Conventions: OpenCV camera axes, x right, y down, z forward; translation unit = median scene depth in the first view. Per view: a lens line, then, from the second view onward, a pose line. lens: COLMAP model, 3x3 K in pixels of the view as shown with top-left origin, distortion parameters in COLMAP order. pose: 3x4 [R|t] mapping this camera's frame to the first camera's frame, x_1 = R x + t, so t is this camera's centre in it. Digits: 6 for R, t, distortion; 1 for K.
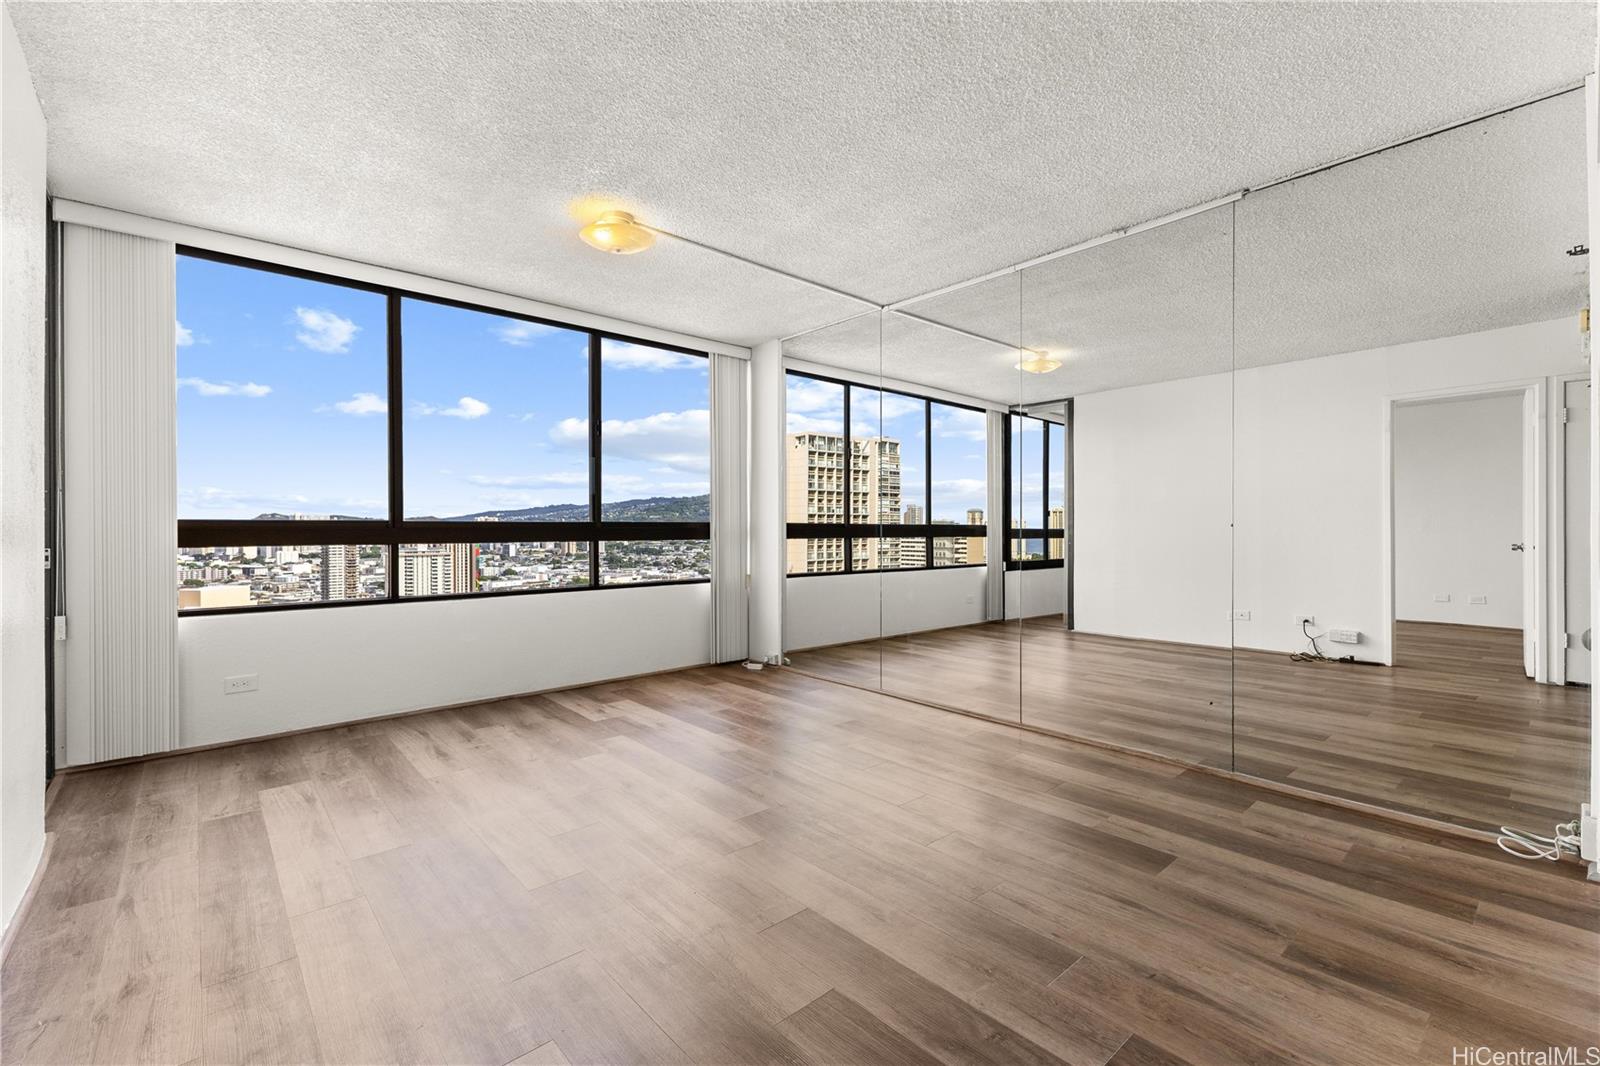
lens RADIAL K [[689.3, 0, 802.7], [0, 689.3, 527.4], [0, 0, 1]] dist [0.009662, -0.000941]
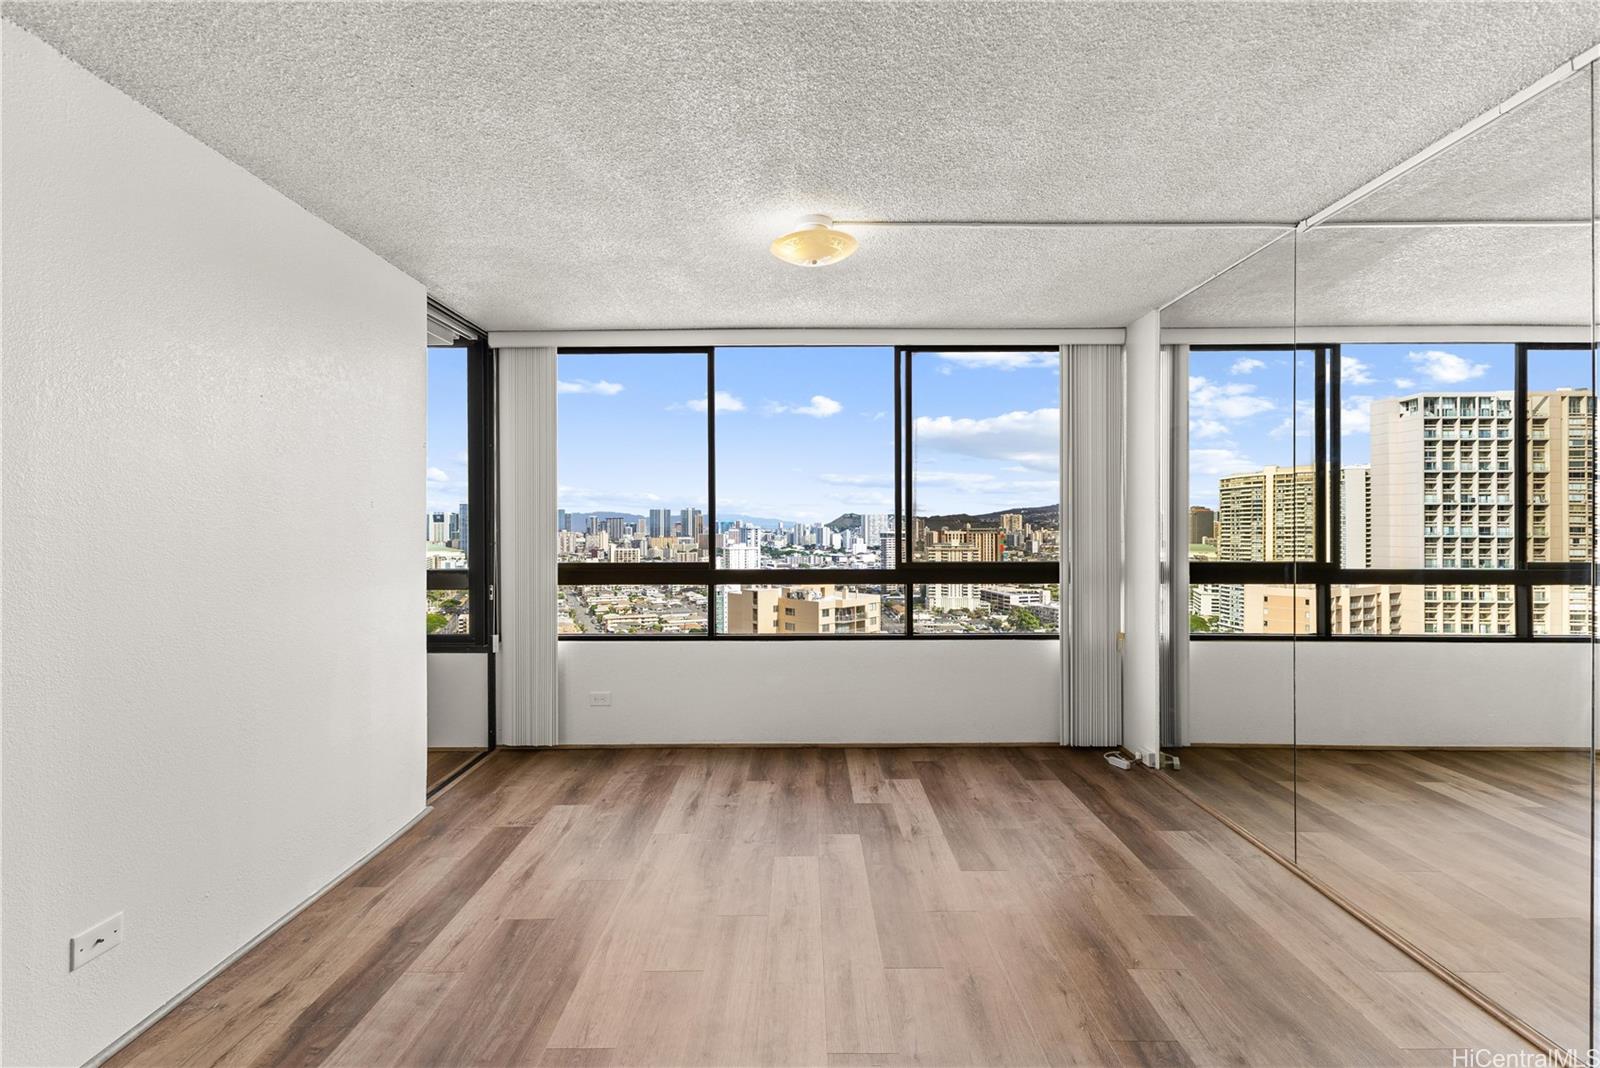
lens RADIAL K [[684.8, 0, 793.5], [0, 684.8, 522.0], [0, 0, 1]] dist [0.002248, -0.000062]
pose [[0.740506, -0.004861, -0.672032, 0.268641], [0.002851, 0.999988, -0.004092, -0.084218], [0.672043, 0.001114, 0.740511, 0.372481]]
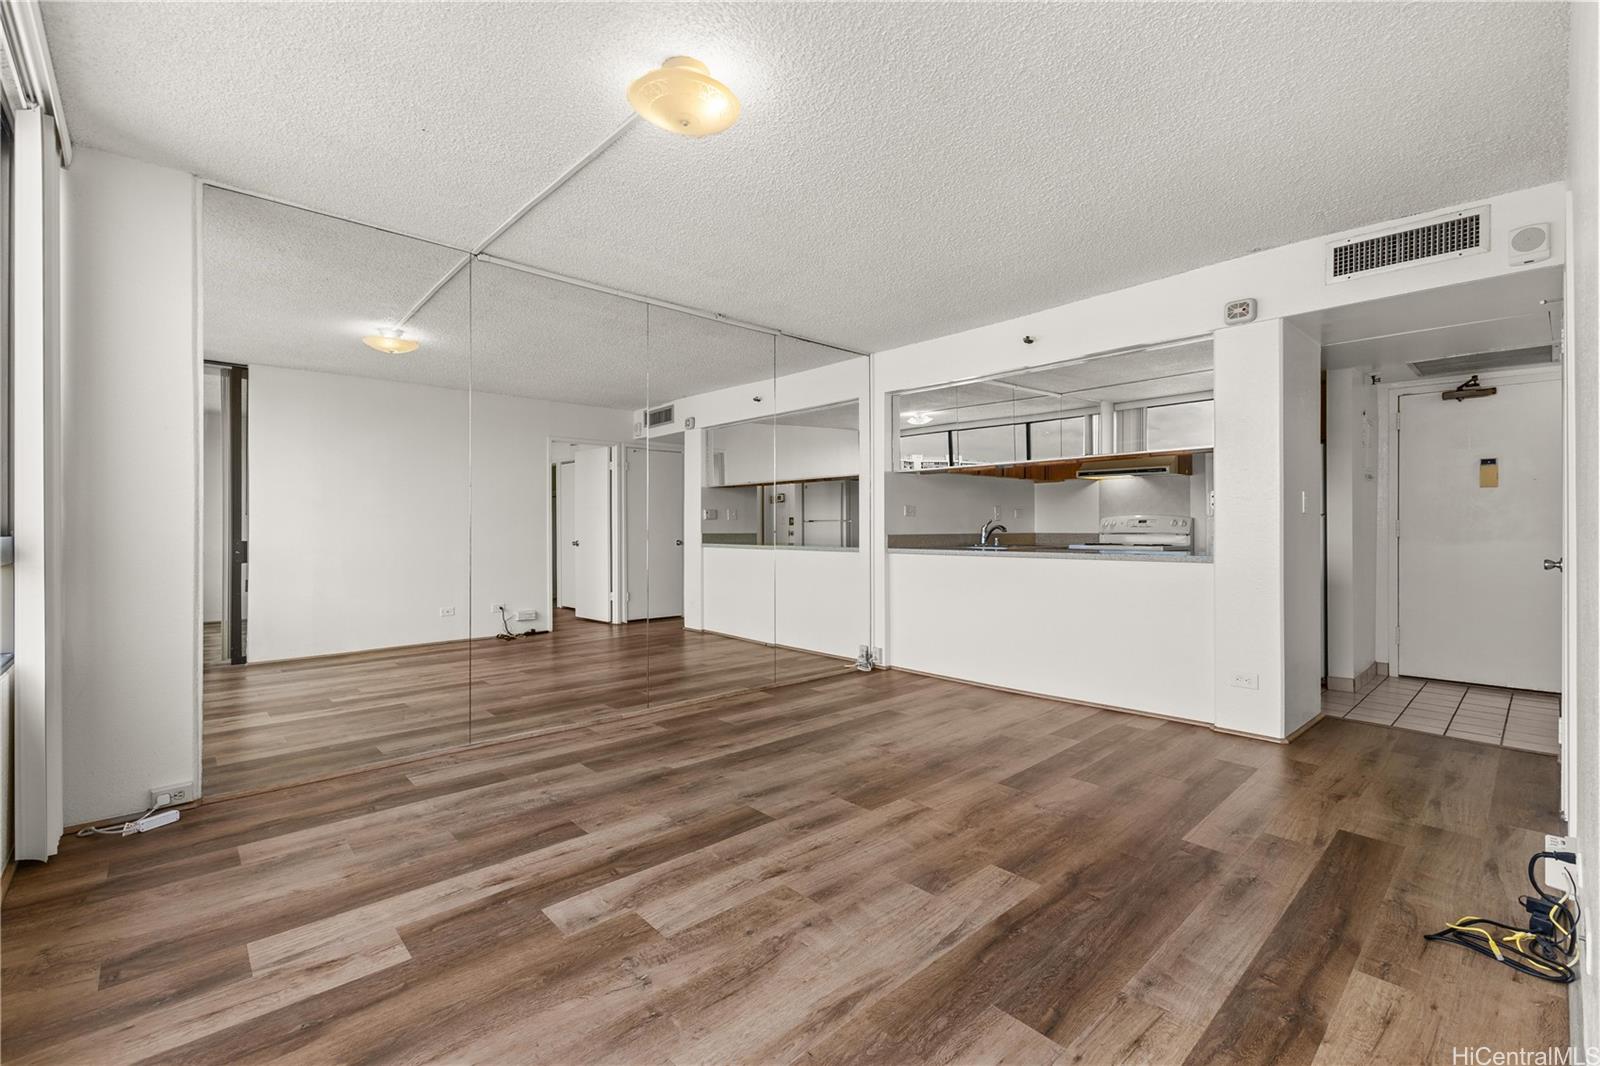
lens RADIAL K [[685.5, 0, 800.2], [0, 685.5, 533.6], [0, 0, 1]] dist [0.003281, -0.000956]
pose [[-0.020853, -0.005376, 0.999768, -0.925650], [-0.000543, 0.999985, 0.005366, -0.008599], [-0.999782, -0.000431, -0.020855, 0.903249]]
